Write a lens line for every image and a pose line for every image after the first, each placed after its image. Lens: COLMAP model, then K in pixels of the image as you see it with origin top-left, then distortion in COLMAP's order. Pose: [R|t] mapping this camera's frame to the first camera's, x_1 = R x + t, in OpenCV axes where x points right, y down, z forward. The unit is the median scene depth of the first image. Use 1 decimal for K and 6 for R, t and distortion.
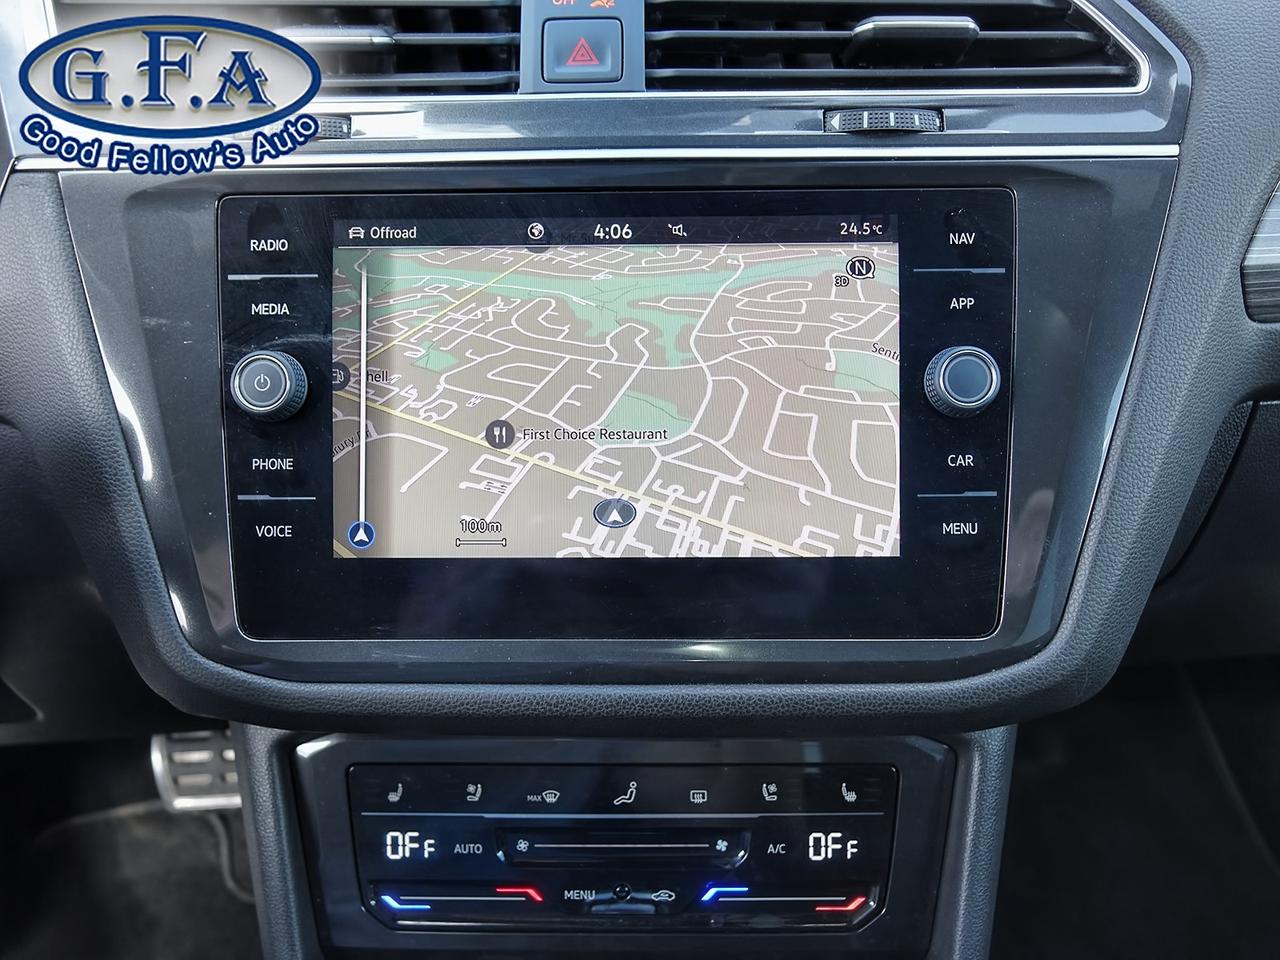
lens RADIAL K [[994.6, 0, 636.6], [0, 994.6, 479.0], [0, 0, 1]] dist [0.003286, -0.015300]
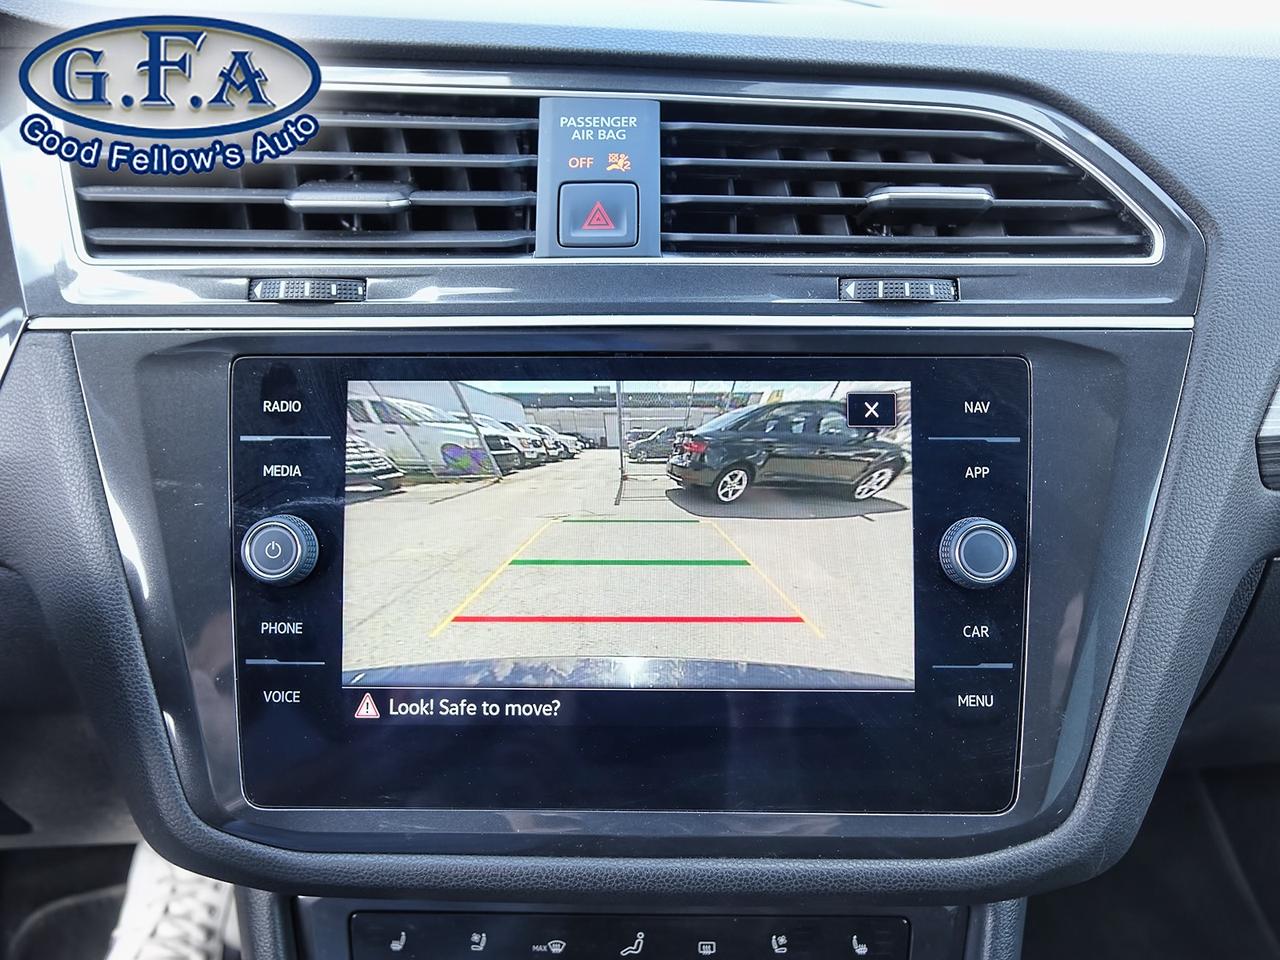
lens RADIAL K [[994.6, 0, 637.1], [0, 994.6, 483.1], [0, 0, 1]] dist [0.003286, -0.015300]
pose [[0.999958, 0.008580, 0.003181, -0.016548], [-0.008482, 0.999526, -0.029589, -0.132859], [-0.003433, 0.029561, 0.999557, 0.004935]]
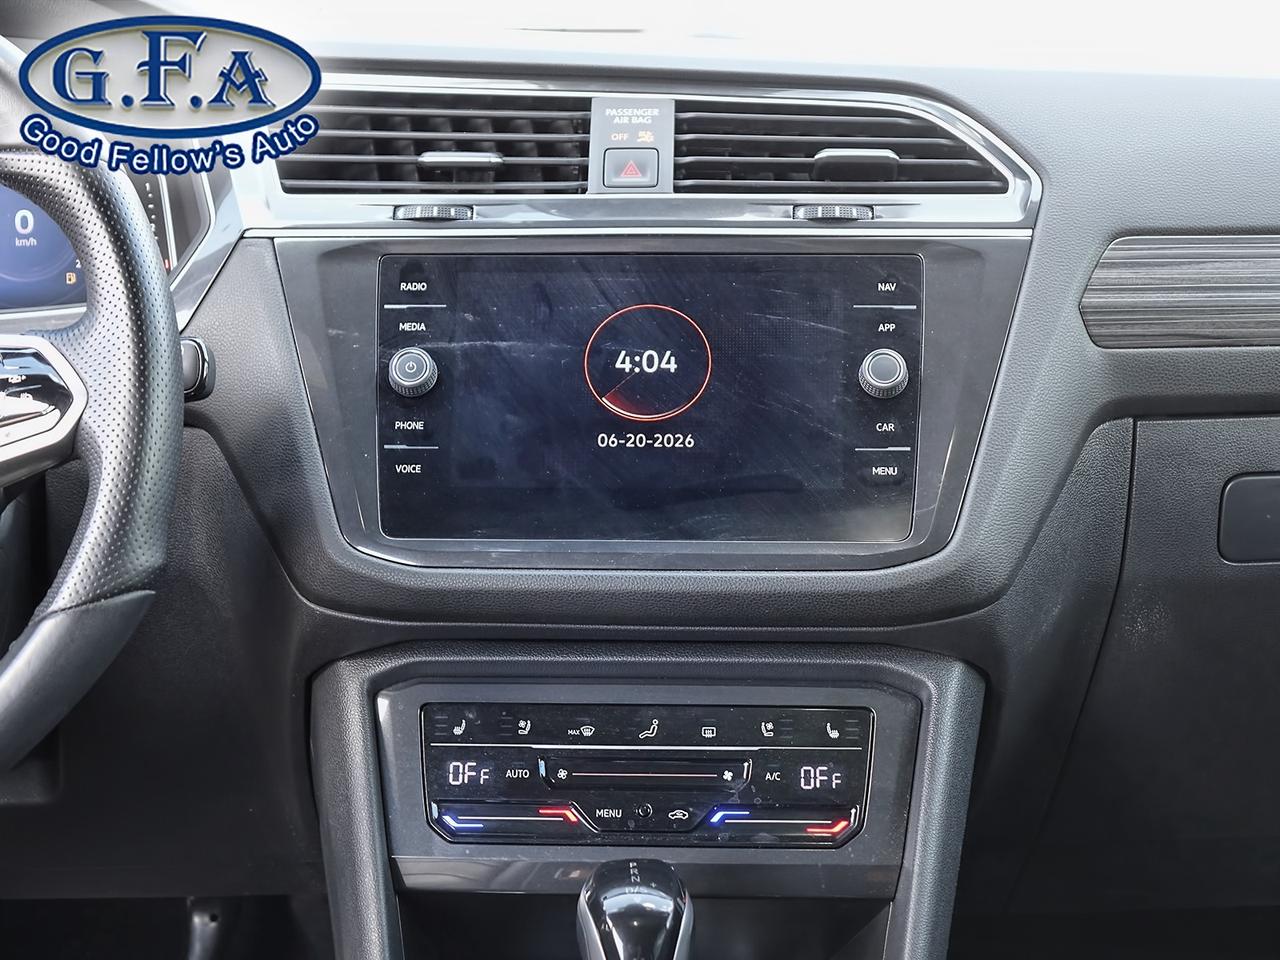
lens RADIAL K [[2527.2, 0, 633.6], [0, 2527.2, 477.9], [0, 0, 1]] dist [0.002297, 0.000000]
pose [[0.999316, 0.015372, -0.033646, 0.083492], [-0.025413, 0.946225, -0.322510, 1.230241], [0.026879, 0.323144, 0.945968, -2.432848]]
